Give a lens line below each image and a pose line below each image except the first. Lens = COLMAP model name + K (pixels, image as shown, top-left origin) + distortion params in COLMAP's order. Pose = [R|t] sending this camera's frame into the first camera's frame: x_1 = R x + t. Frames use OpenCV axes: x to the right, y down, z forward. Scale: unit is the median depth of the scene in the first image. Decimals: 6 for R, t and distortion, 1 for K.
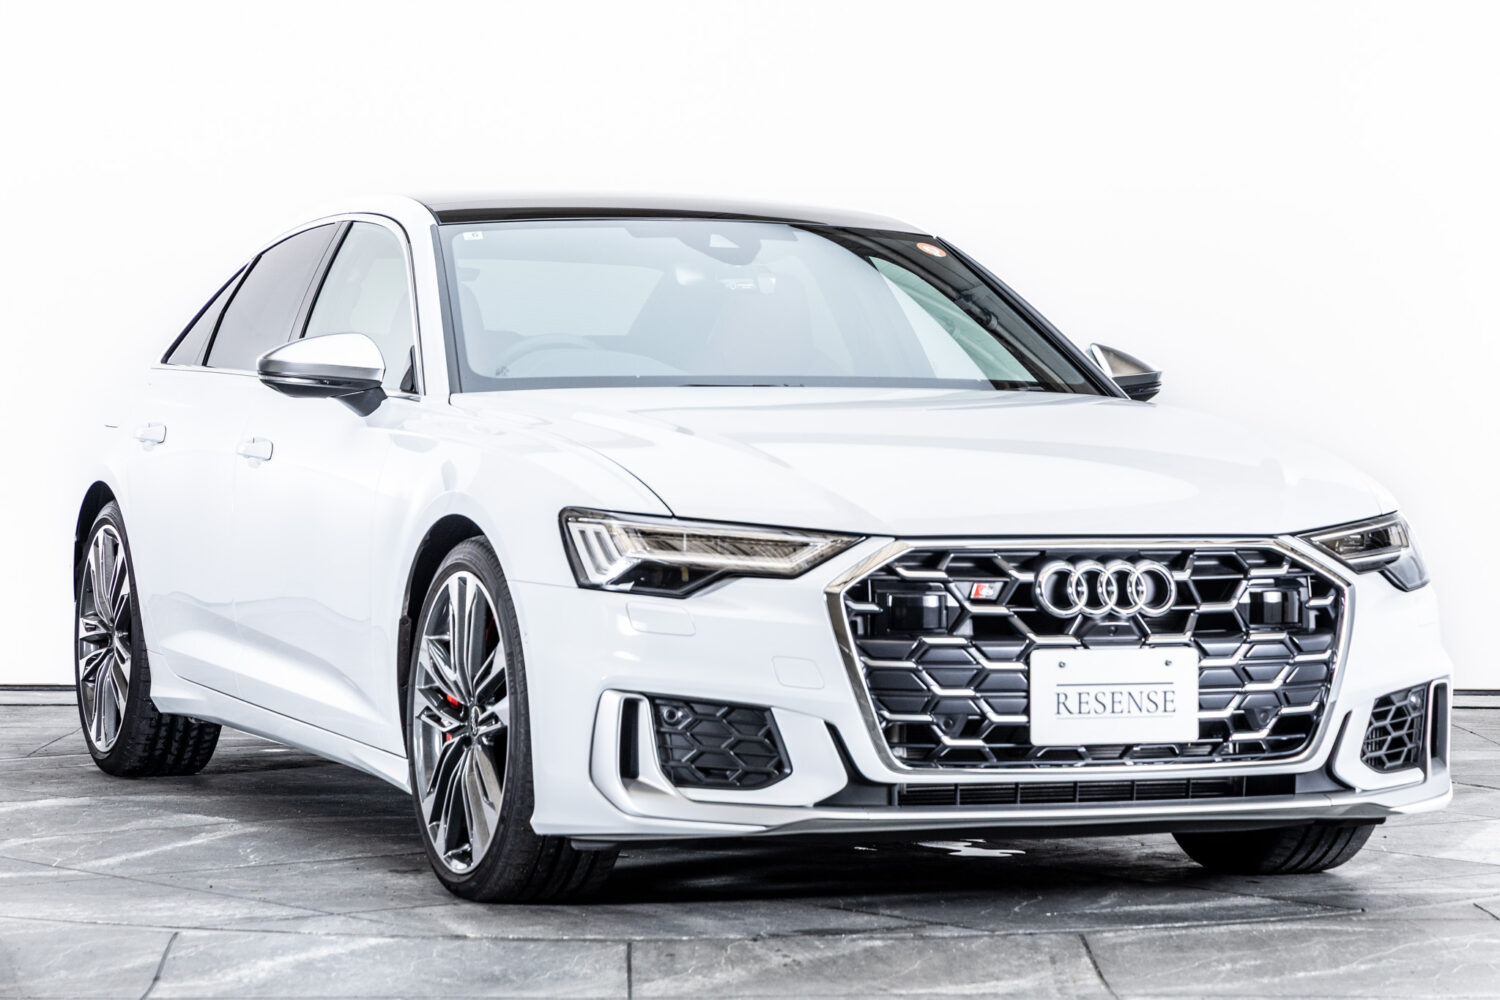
lens RADIAL K [[4572.9, 0, 750.0], [0, 4572.9, 500.0], [0, 0, 1]] dist [-0.400524, -0.373241]
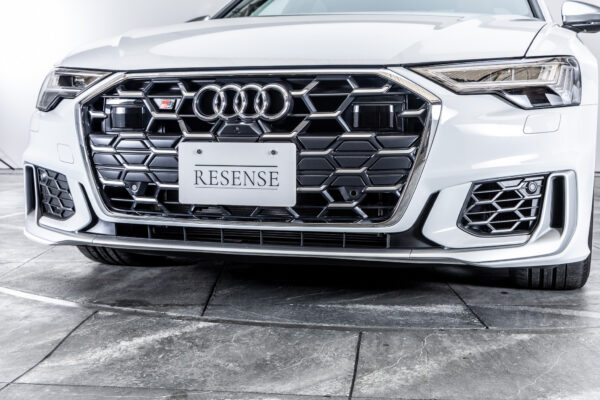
lens RADIAL K [[834.6, 0, 298.1], [0, 834.6, 213.9], [0, 0, 1]] dist [-0.022708, 0.008704]
pose [[0.788622, 0.060946, -0.611851, 0.261906], [-0.003494, 0.995504, 0.094658, 0.029892], [0.614868, -0.072512, 0.785289, 0.790066]]
